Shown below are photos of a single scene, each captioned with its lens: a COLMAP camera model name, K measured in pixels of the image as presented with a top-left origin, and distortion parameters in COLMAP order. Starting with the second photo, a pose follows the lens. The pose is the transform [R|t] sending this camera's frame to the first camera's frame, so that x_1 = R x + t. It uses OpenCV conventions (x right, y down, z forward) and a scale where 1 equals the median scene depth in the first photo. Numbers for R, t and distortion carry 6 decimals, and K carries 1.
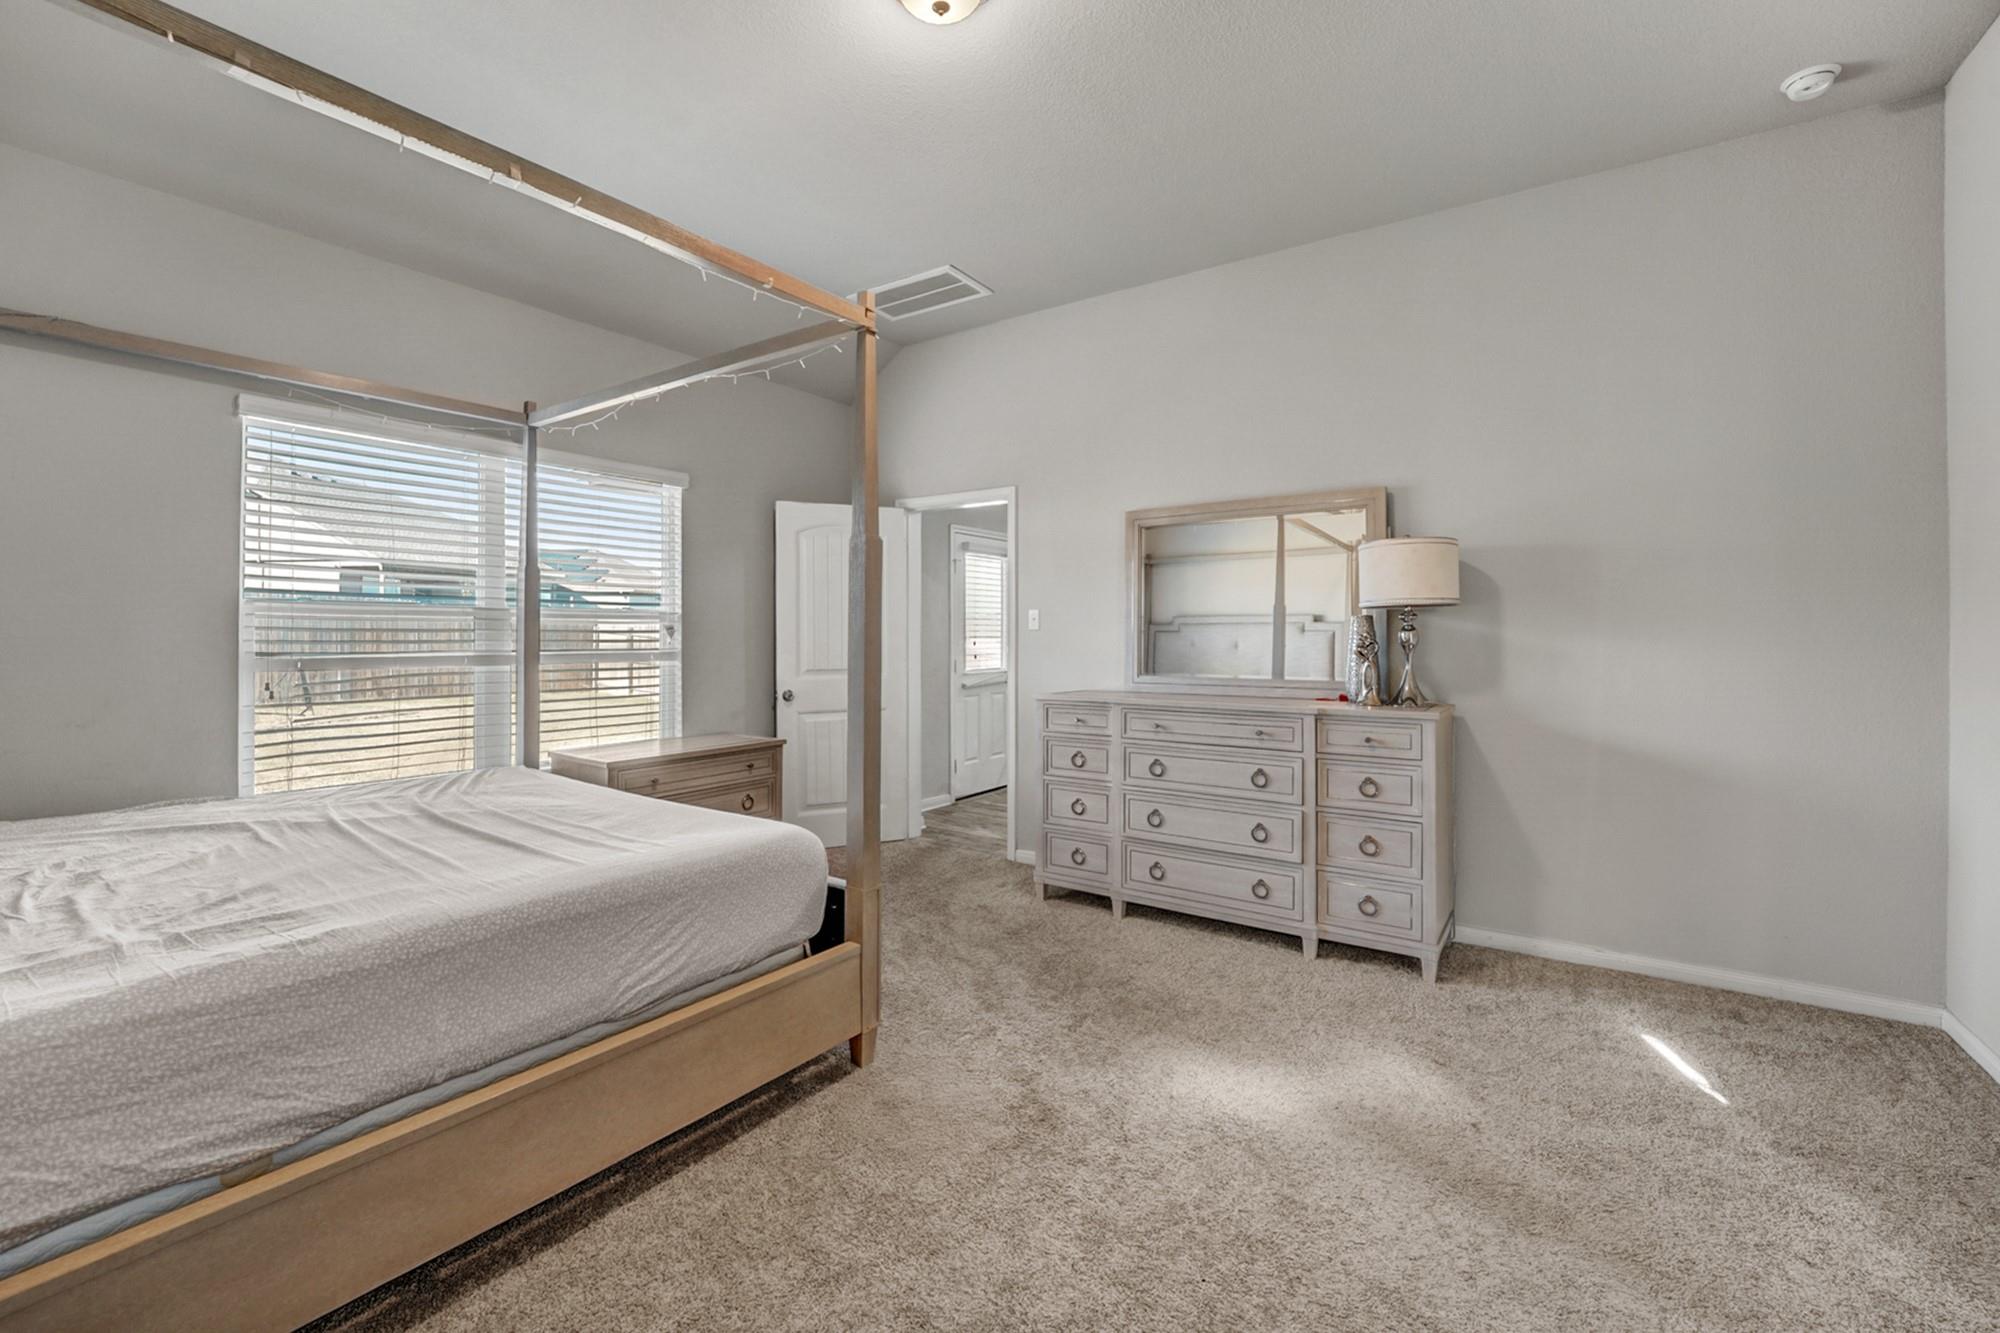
lens RADIAL K [[823.6, 0, 999.6], [0, 823.6, 631.5], [0, 0, 1]] dist [-0.022956, 0.000625]
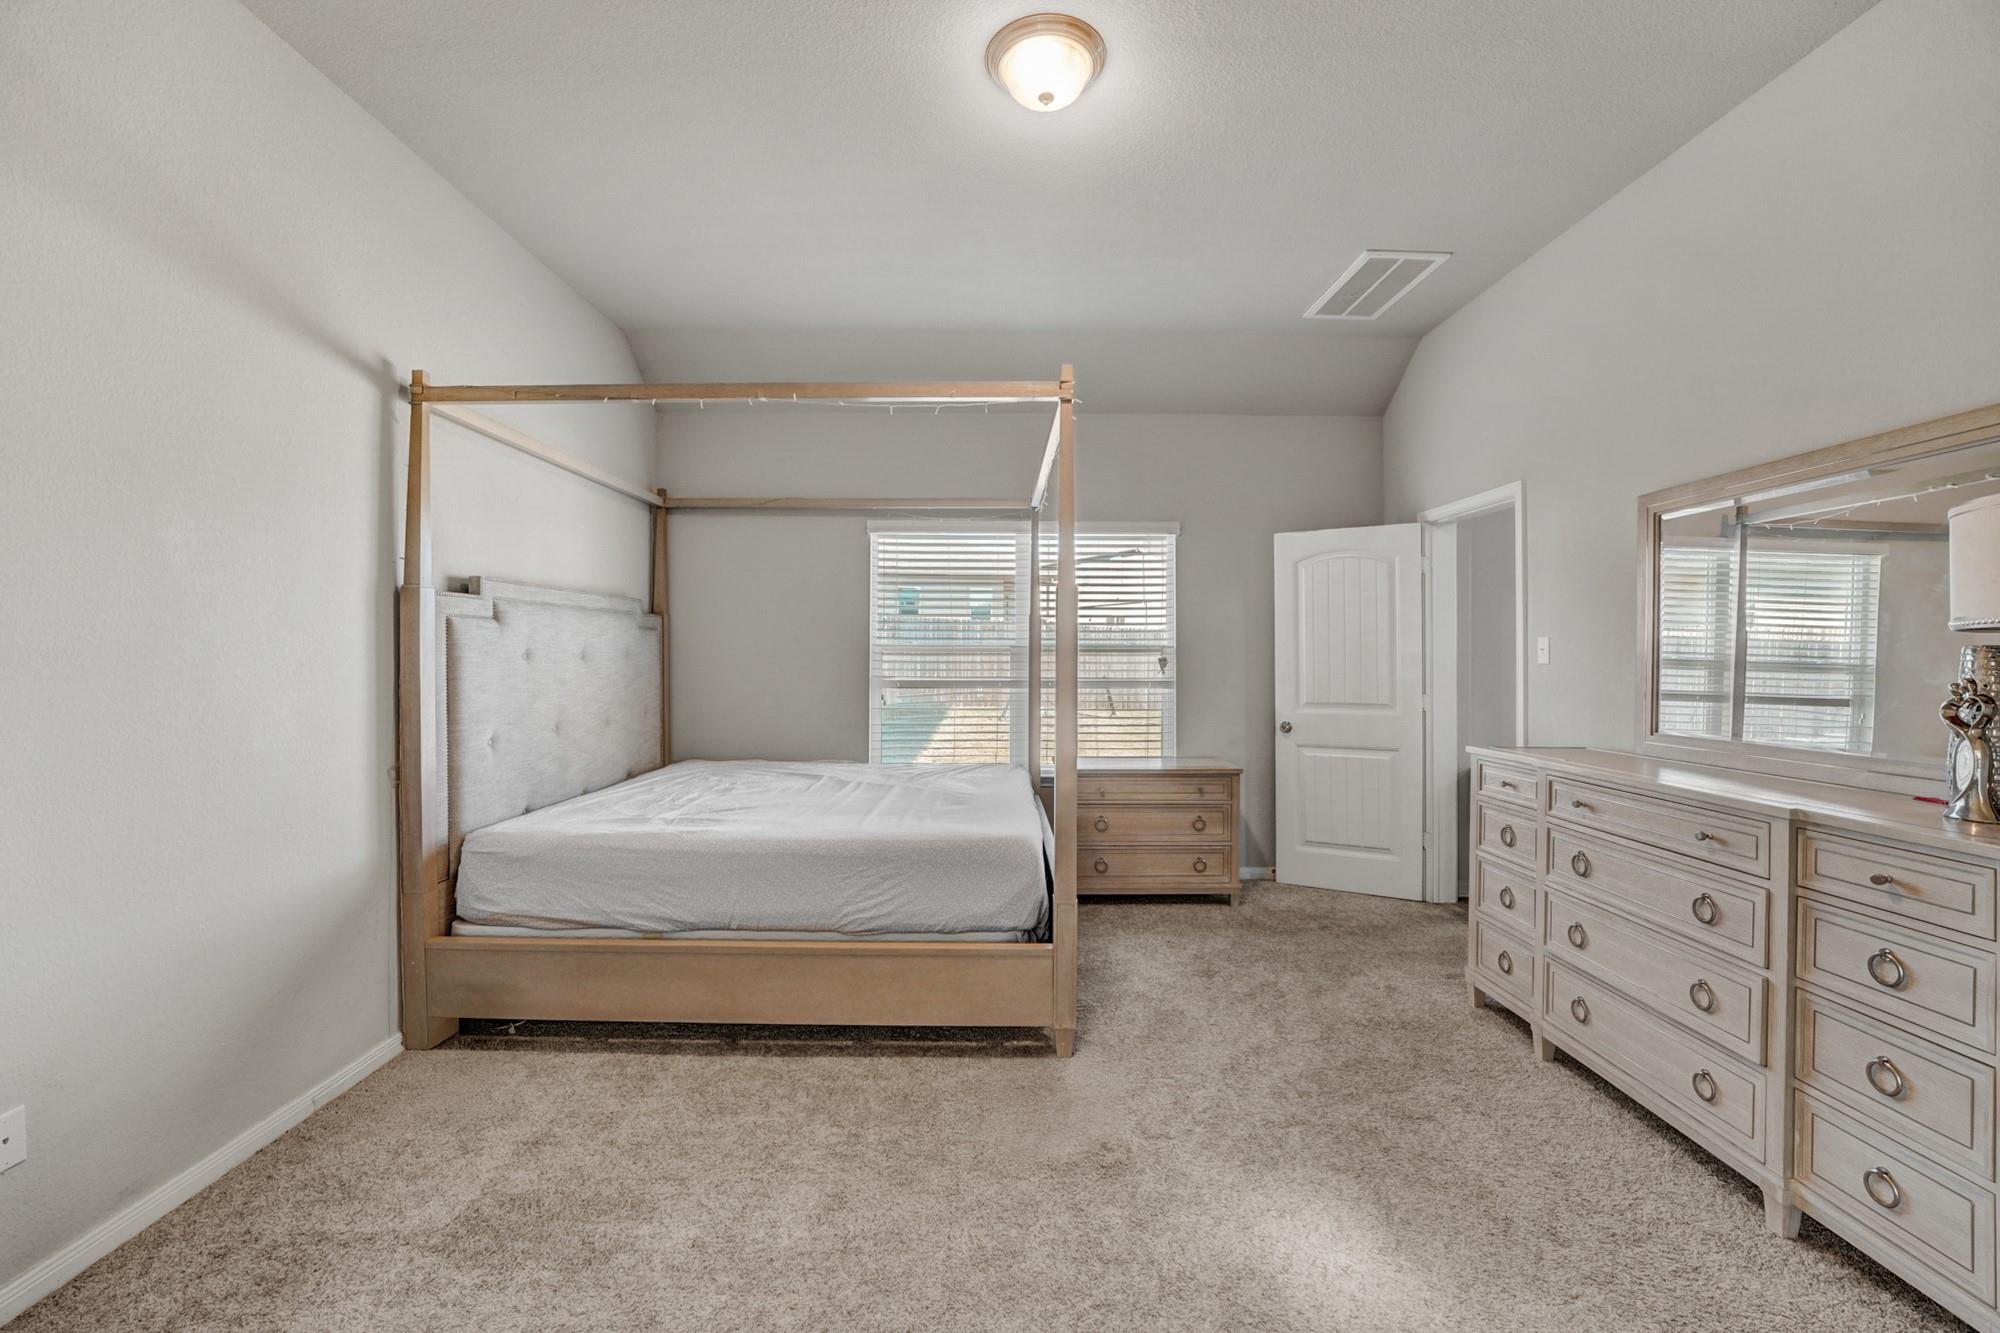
lens RADIAL K [[810.9, 0, 1001.4], [0, 810.9, 654.0], [0, 0, 1]] dist [-0.021181, 0.000501]
pose [[0.583741, -0.001550, -0.811939, 0.502223], [0.001363, 0.999999, -0.000930, -0.015573], [0.811939, -0.000564, 0.583742, 0.214130]]
